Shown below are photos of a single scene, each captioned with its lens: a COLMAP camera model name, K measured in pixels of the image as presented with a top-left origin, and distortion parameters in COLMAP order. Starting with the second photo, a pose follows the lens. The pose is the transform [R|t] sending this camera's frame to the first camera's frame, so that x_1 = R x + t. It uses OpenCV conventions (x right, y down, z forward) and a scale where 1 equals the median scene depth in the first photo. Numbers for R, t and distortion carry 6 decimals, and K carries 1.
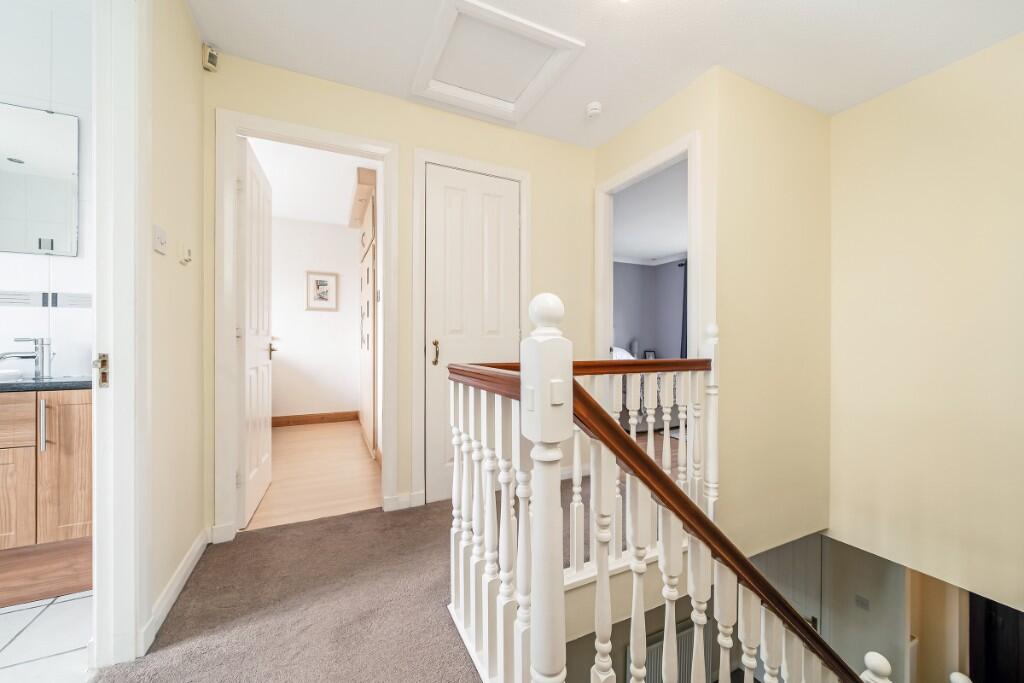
lens RADIAL K [[393.2, 0, 513.1], [0, 393.2, 341.1], [0, 0, 1]] dist [-0.000567, 0.000125]
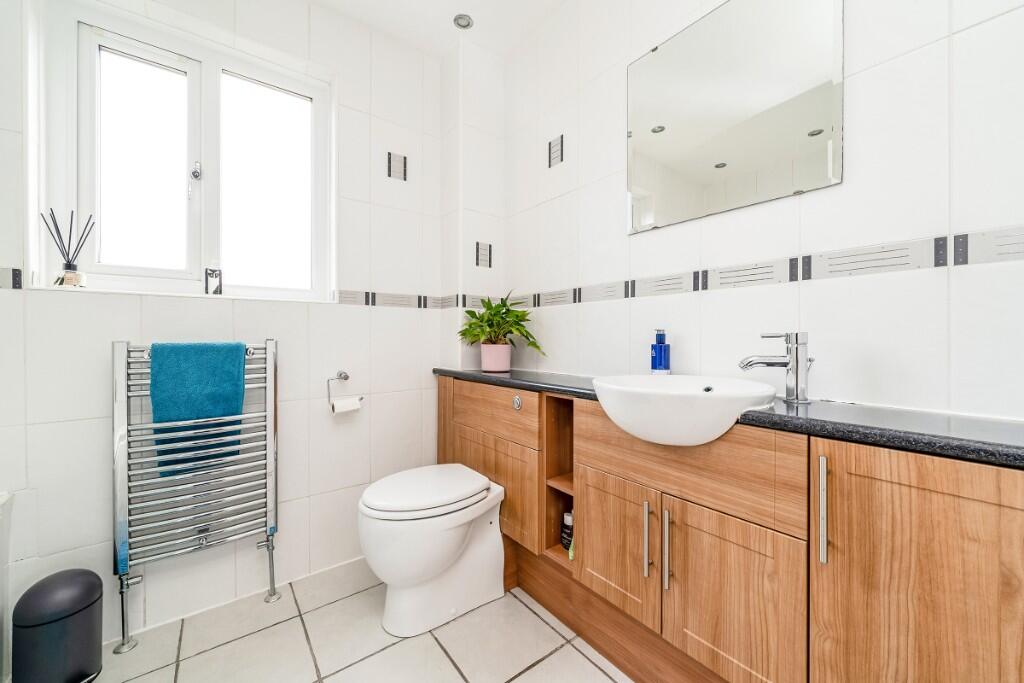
lens RADIAL K [[393.2, 0, 512.1], [0, 393.2, 339.9], [0, 0, 1]] dist [-0.000567, 0.000125]
pose [[0.205282, -0.002196, -0.978700, -0.781493], [0.002861, 0.999995, -0.001644, 0.003517], [0.978699, -0.002463, 0.205287, 0.512290]]
